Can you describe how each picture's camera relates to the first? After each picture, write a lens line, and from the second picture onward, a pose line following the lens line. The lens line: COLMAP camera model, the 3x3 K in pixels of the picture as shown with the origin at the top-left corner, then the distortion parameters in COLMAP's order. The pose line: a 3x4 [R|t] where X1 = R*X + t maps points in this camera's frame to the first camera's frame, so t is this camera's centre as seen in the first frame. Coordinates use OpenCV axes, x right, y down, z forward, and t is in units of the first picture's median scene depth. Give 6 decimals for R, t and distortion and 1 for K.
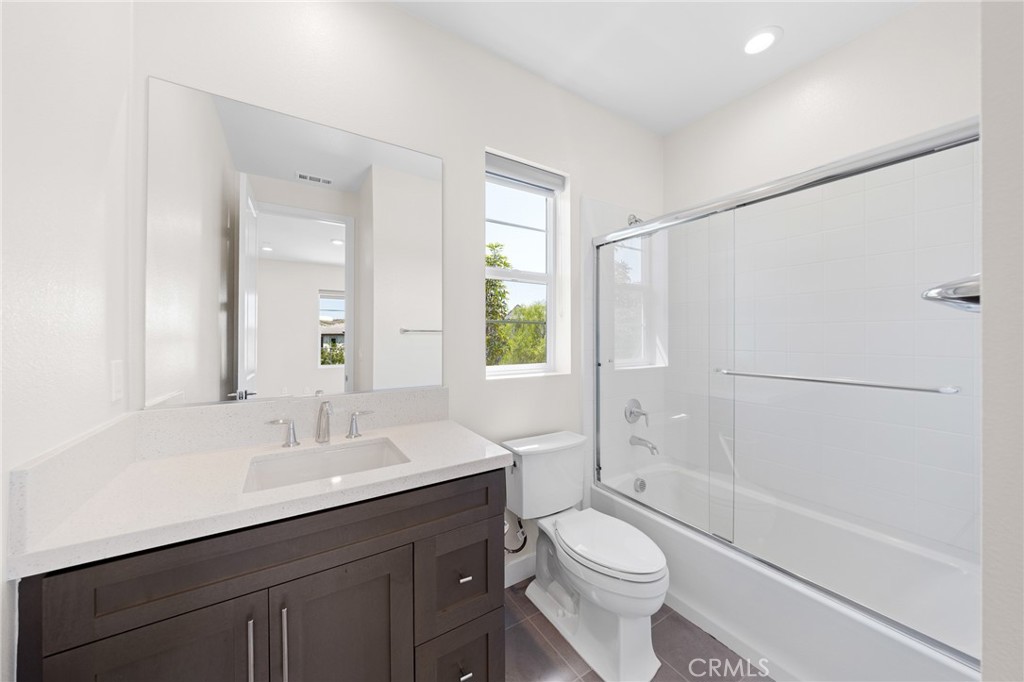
lens RADIAL K [[342.1, 0, 510.7], [0, 342.1, 339.2], [0, 0, 1]] dist [-0.002672, -0.000331]
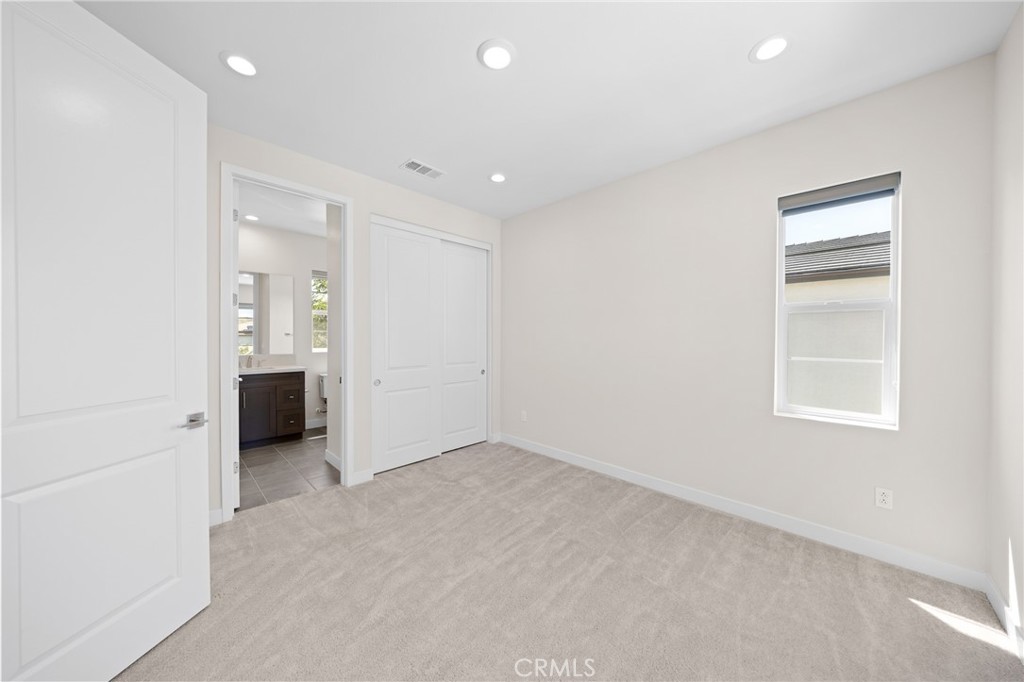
lens RADIAL K [[342.1, 0, 510.7], [0, 342.1, 339.2], [0, 0, 1]] dist [-0.002672, -0.000331]
pose [[0.980794, -0.014037, 0.194539, 1.513095], [0.011634, 0.999841, 0.013487, -0.012247], [-0.194698, -0.010965, 0.980802, -3.195620]]
